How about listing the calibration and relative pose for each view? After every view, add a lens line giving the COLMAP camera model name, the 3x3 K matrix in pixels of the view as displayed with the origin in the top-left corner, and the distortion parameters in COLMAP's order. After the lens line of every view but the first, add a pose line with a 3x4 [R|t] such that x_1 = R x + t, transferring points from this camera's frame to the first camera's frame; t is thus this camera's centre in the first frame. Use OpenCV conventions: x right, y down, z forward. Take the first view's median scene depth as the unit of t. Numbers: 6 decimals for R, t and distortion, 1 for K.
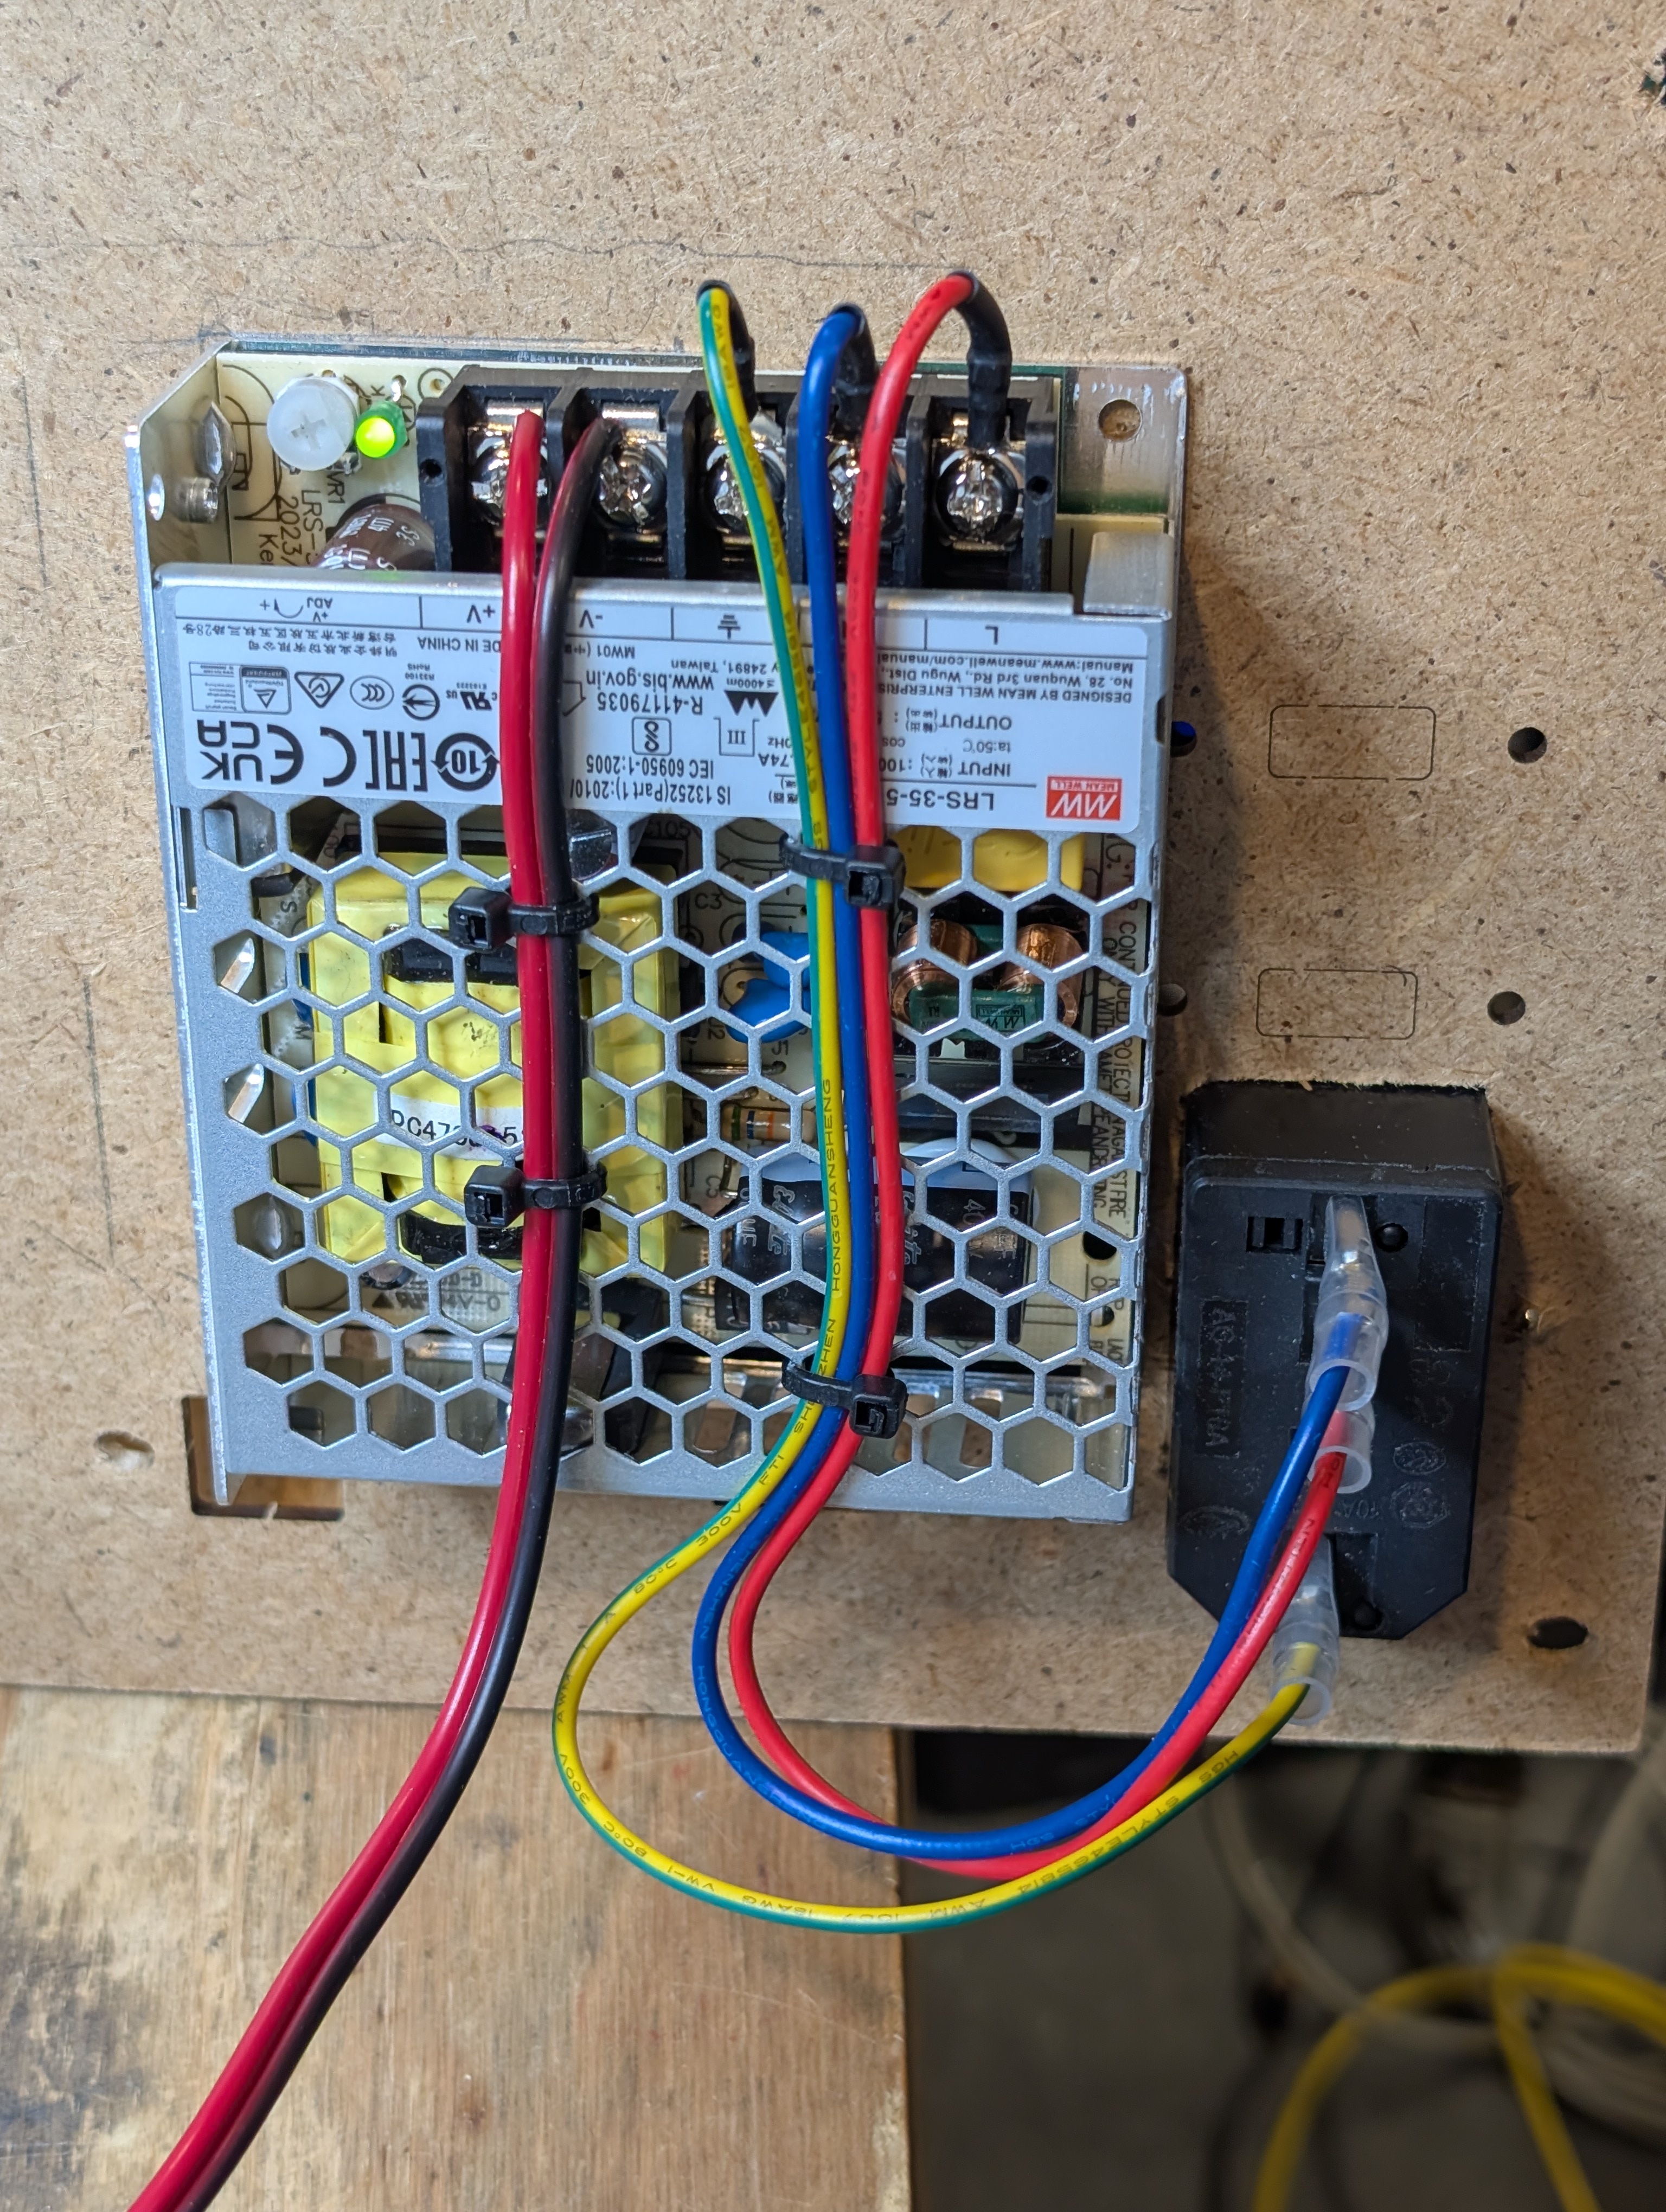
lens RADIAL K [[3580.3, 0, 818.7], [0, 3580.3, 1116.4], [0, 0, 1]] dist [0.283092, -1.327848]
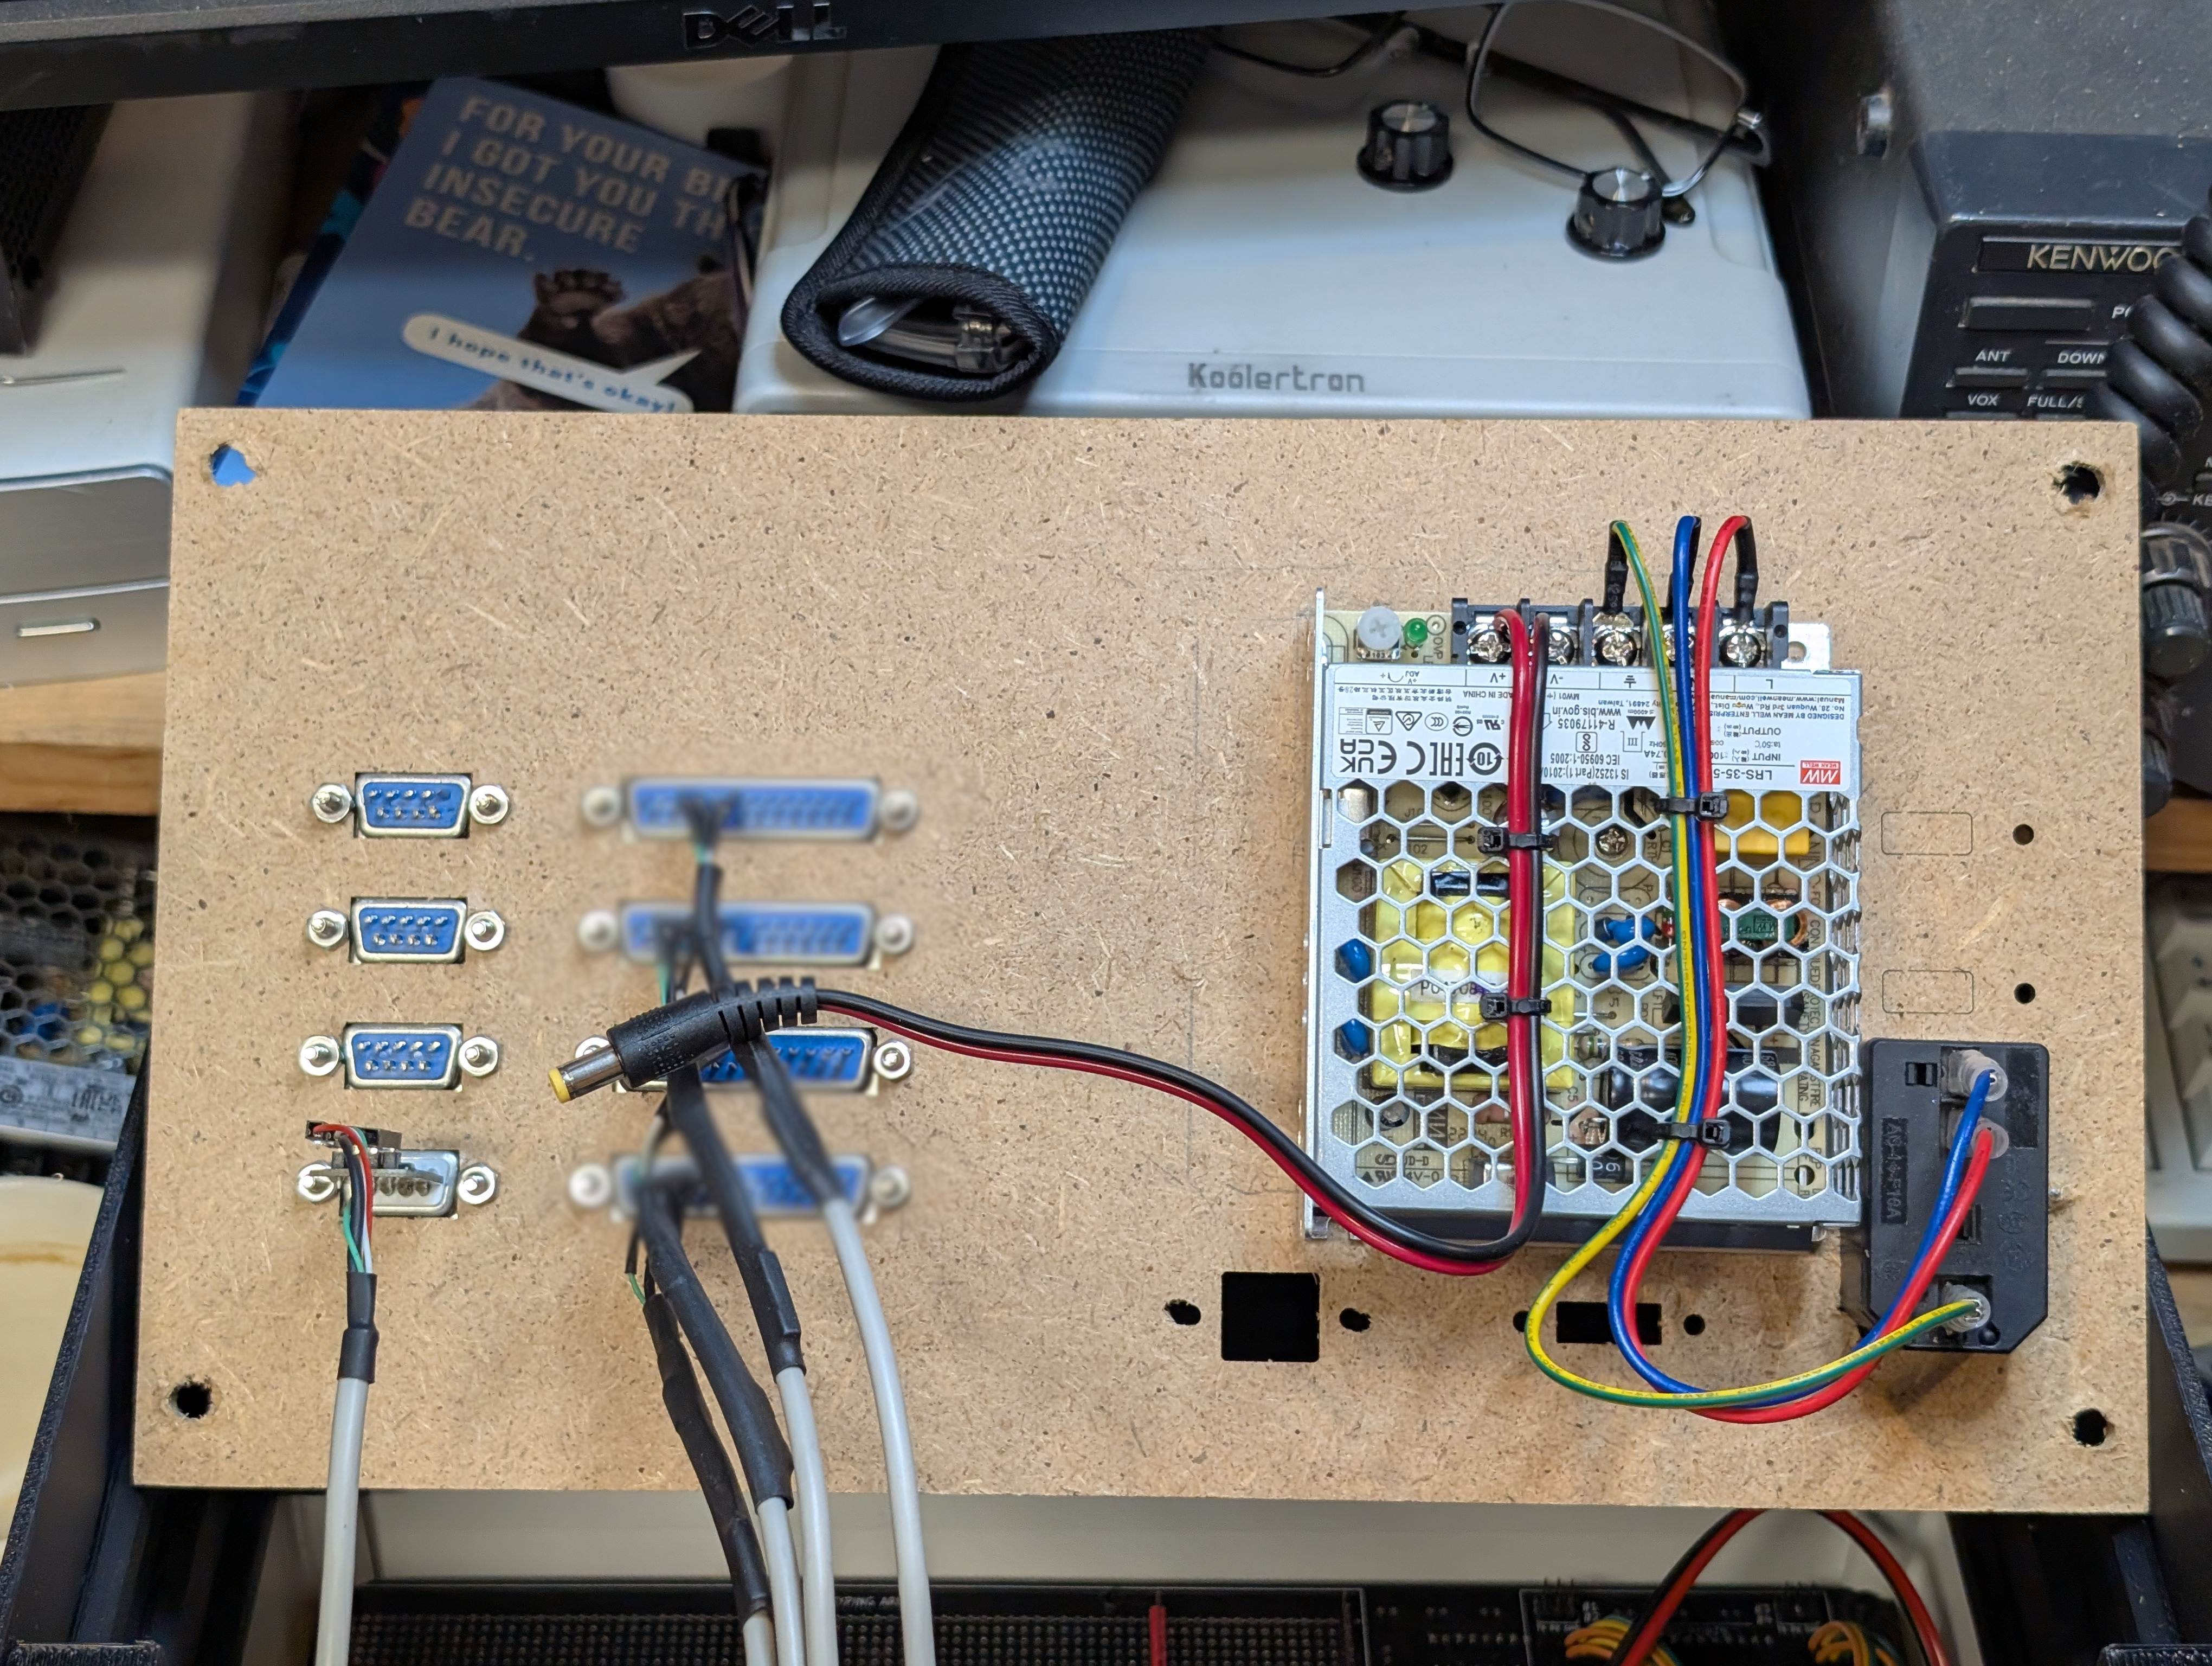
lens RADIAL K [[3580.3, 0, 1098.8], [0, 3580.3, 920.8], [0, 0, 1]] dist [0.283092, -1.327848]
pose [[0.996243, 0.026461, 0.082460, -0.447636], [0.017487, 0.871099, -0.490797, 0.883552], [-0.084817, 0.490395, 0.867363, -0.558574]]
